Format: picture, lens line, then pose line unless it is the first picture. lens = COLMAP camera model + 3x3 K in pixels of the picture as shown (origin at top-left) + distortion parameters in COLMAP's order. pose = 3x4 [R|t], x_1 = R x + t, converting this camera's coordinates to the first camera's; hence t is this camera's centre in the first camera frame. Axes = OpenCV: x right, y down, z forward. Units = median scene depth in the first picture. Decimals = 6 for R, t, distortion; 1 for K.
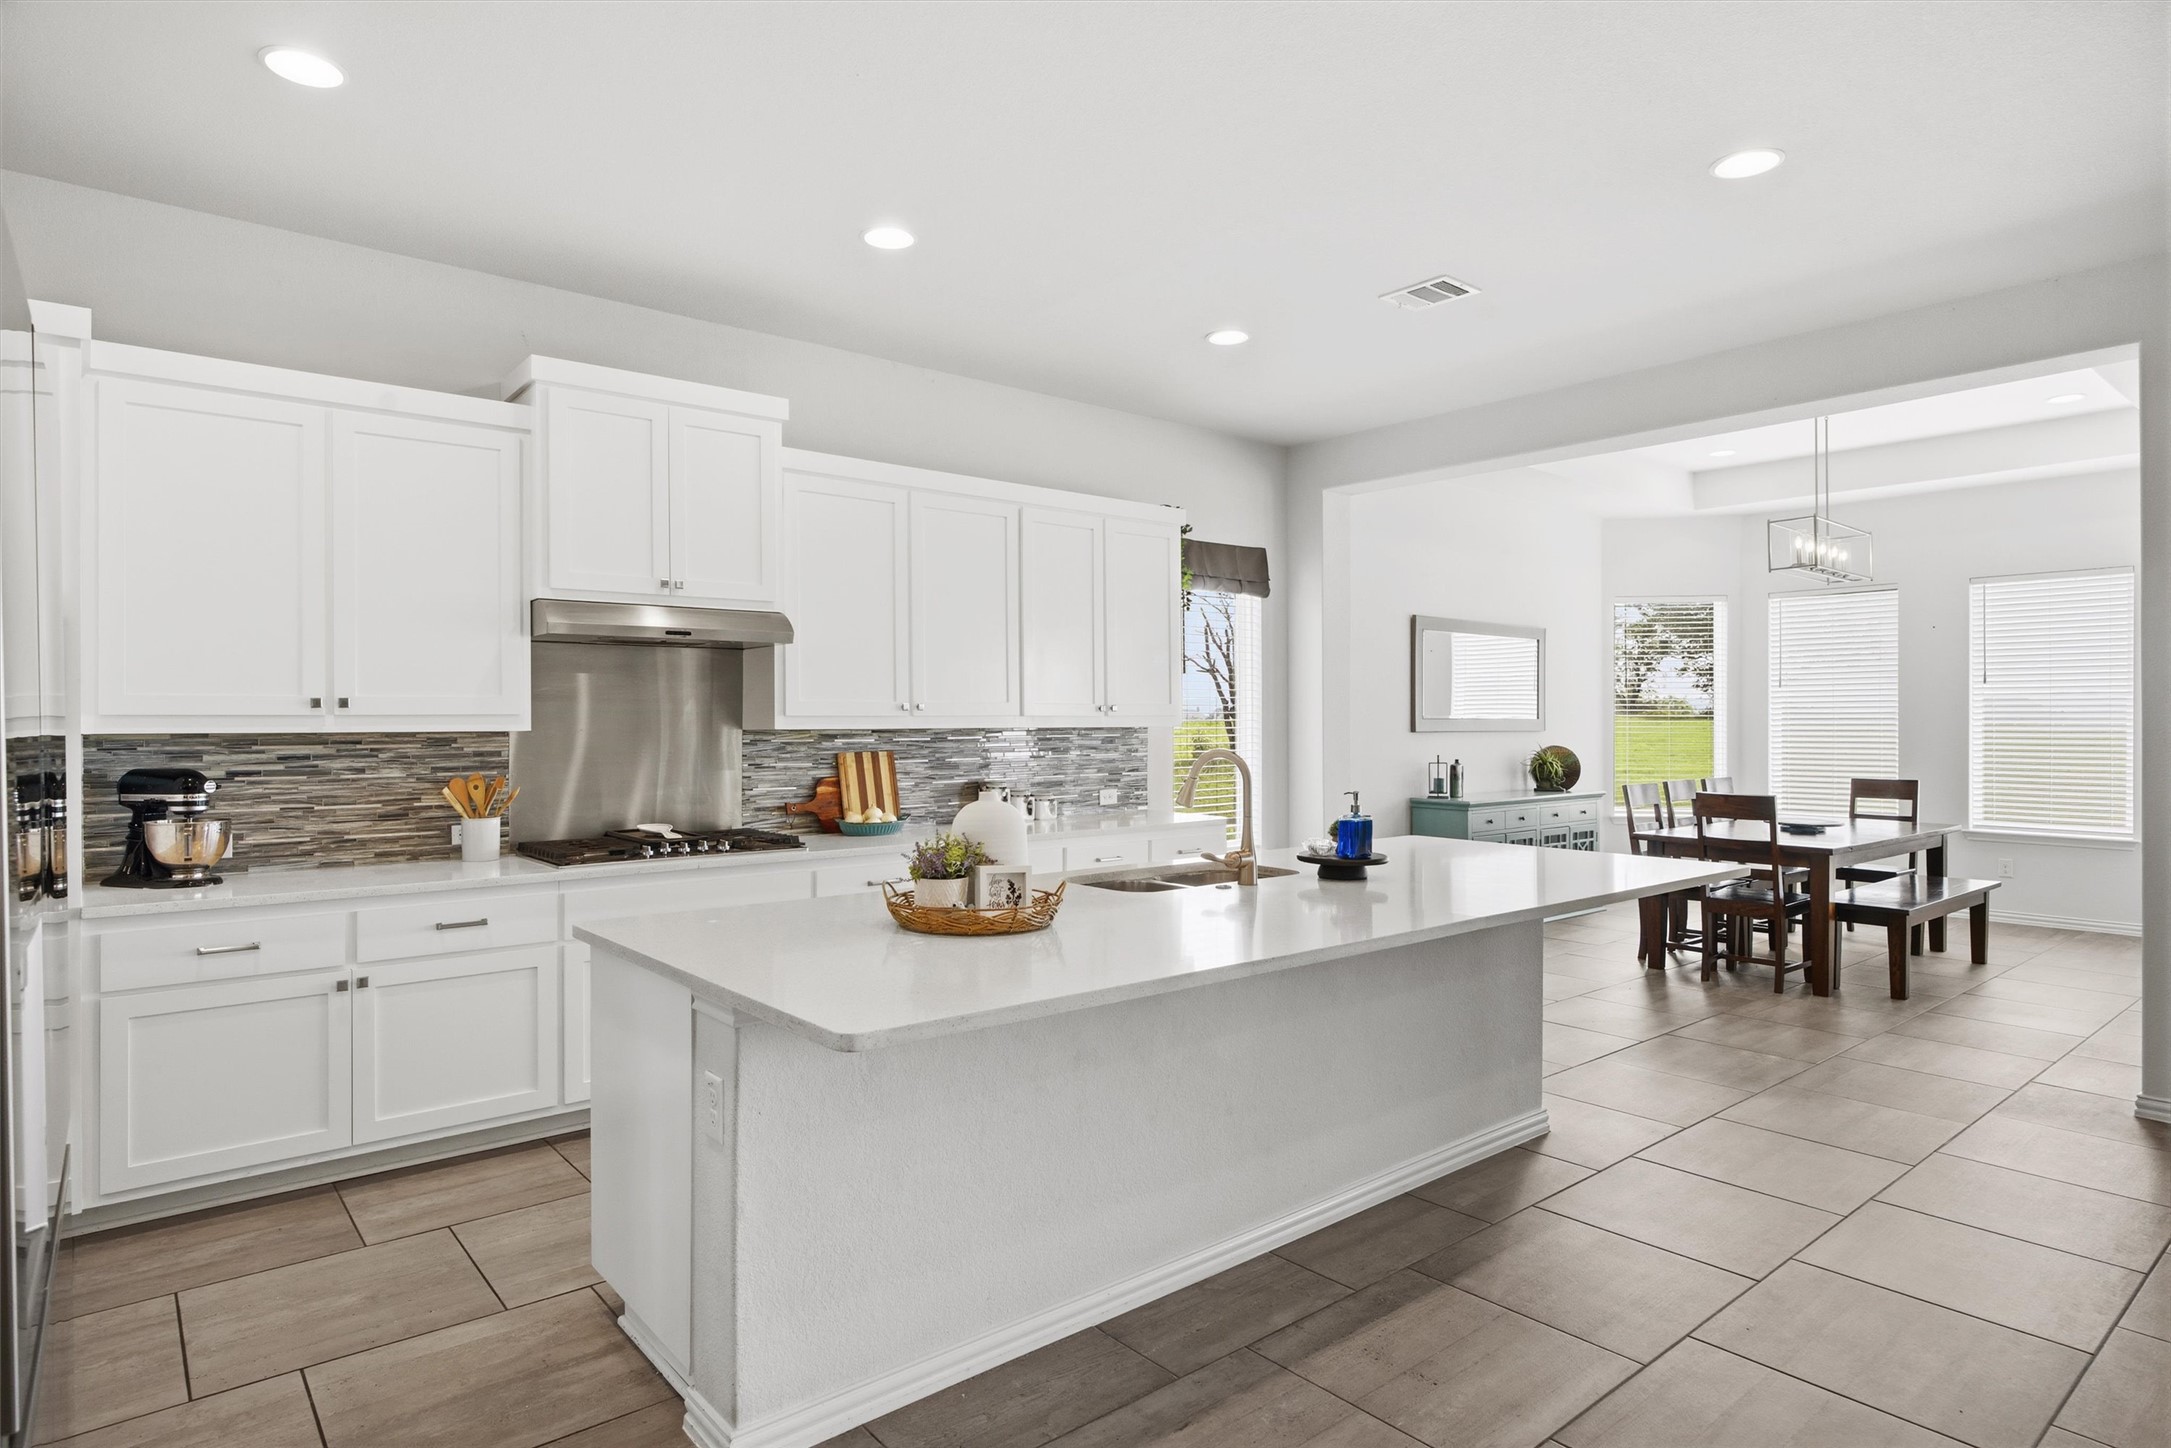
lens RADIAL K [[1199.8, 0, 1080.3], [0, 1199.8, 713.0], [0, 0, 1]] dist [0.000913, -0.001892]
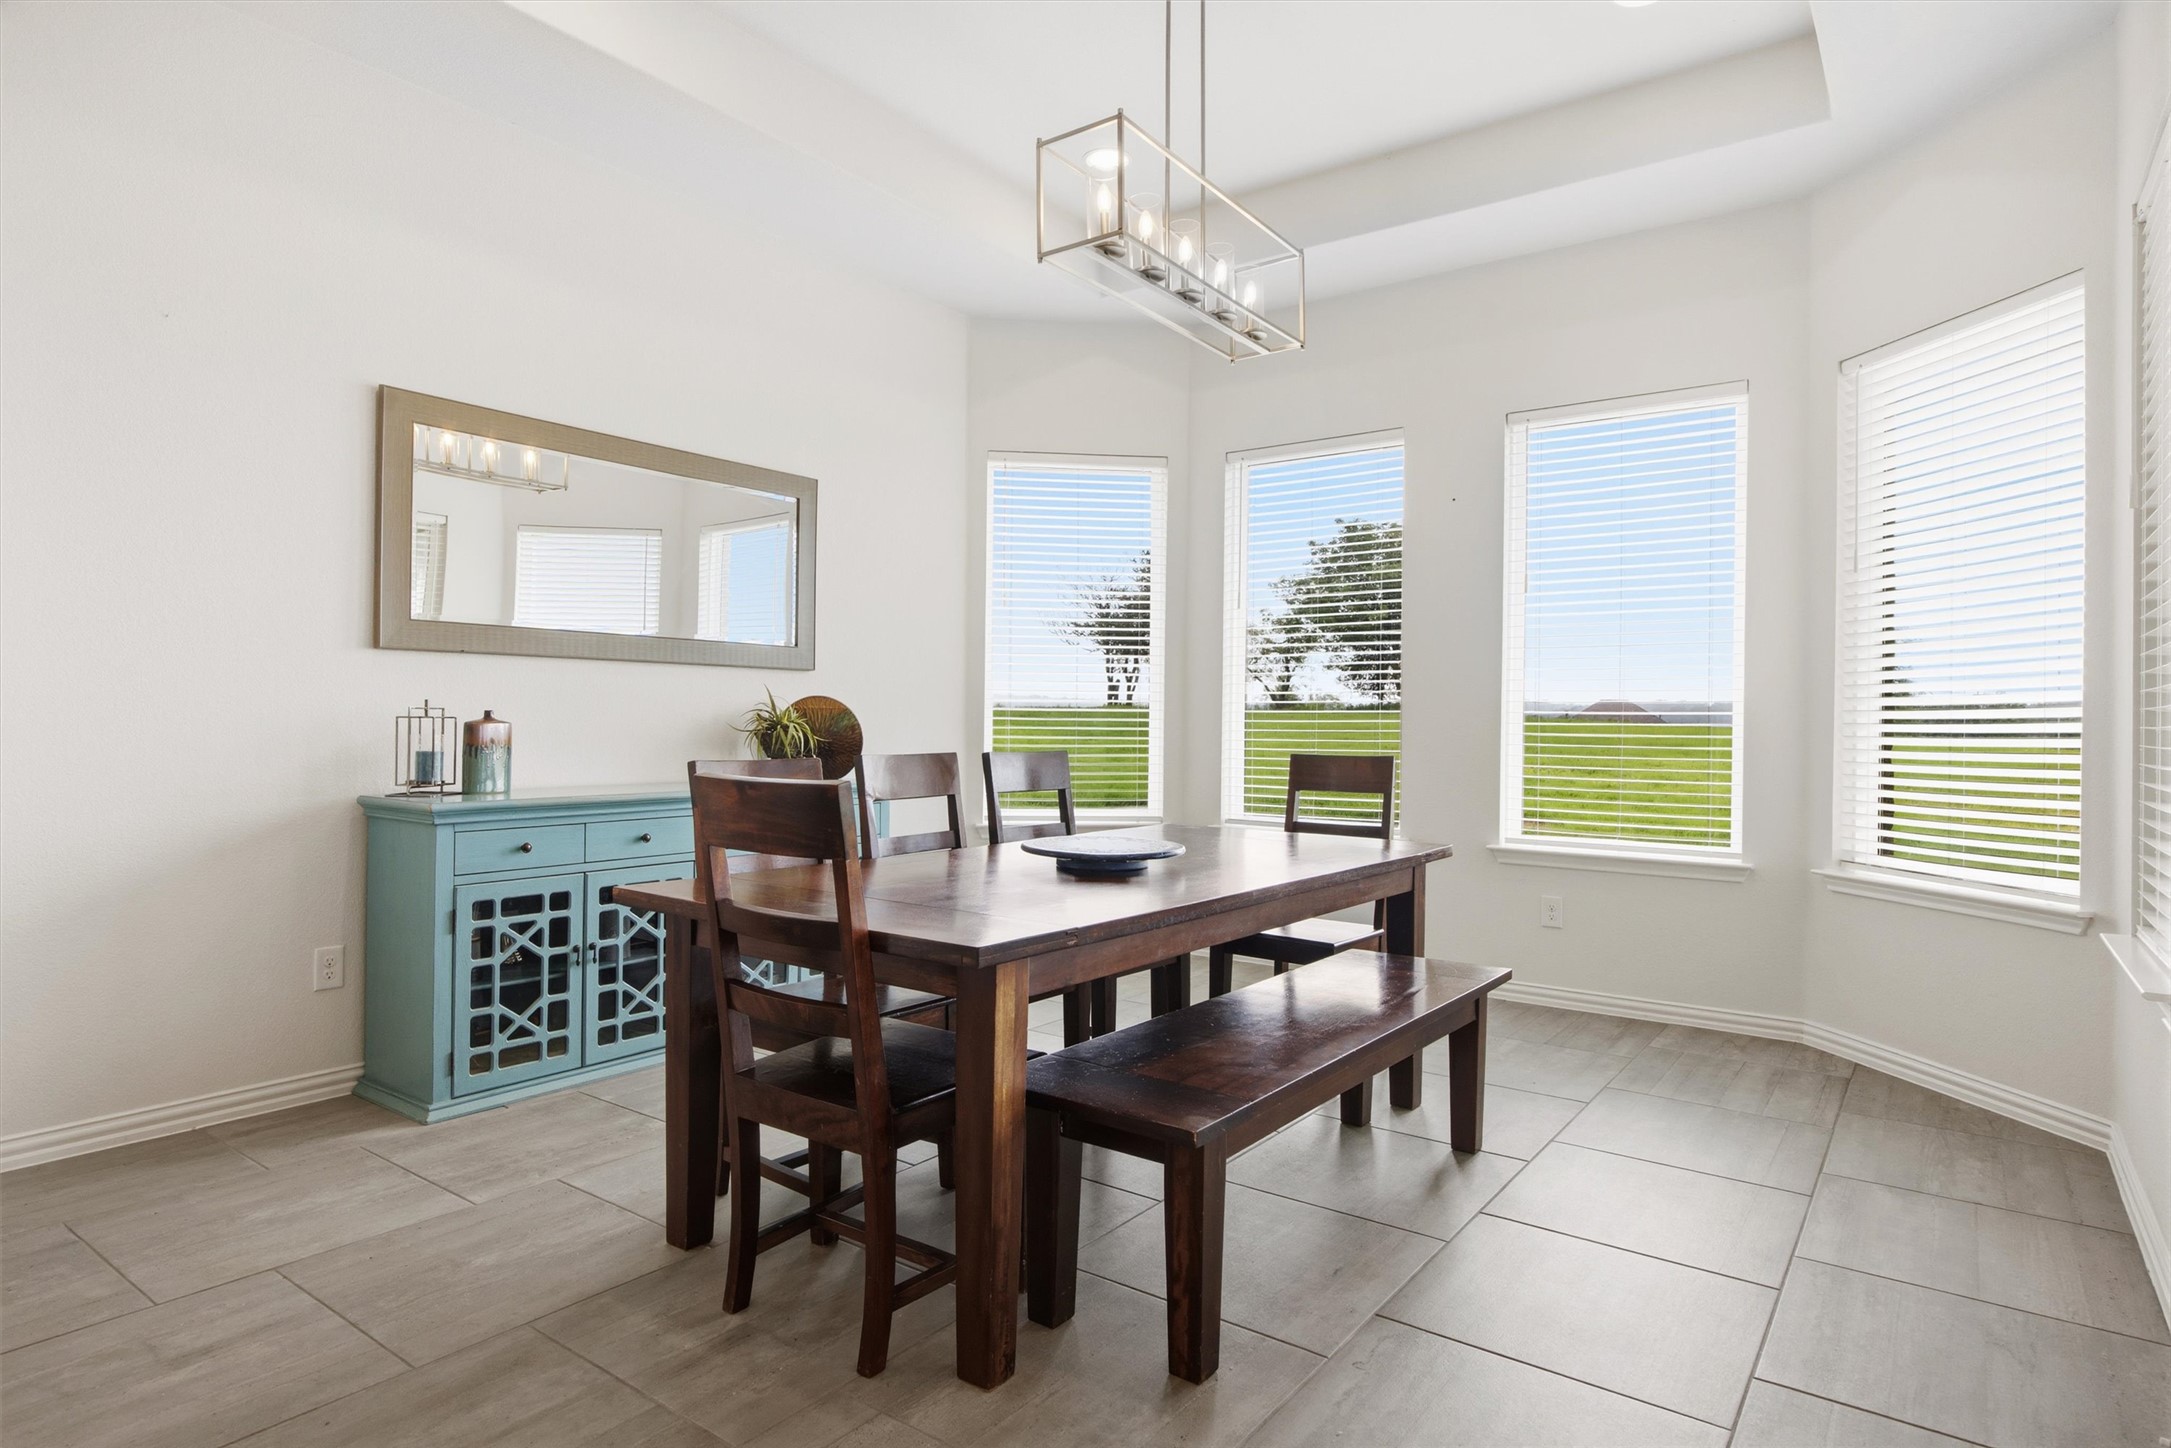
lens RADIAL K [[1199.8, 0, 1064.3], [0, 1199.8, 719.2], [0, 0, 1]] dist [0.000913, -0.001892]
pose [[0.974346, 0.009836, 0.224838, 0.639552], [-0.011534, 0.999914, 0.006242, 0.054659], [-0.224757, -0.008676, 0.974376, 0.761221]]
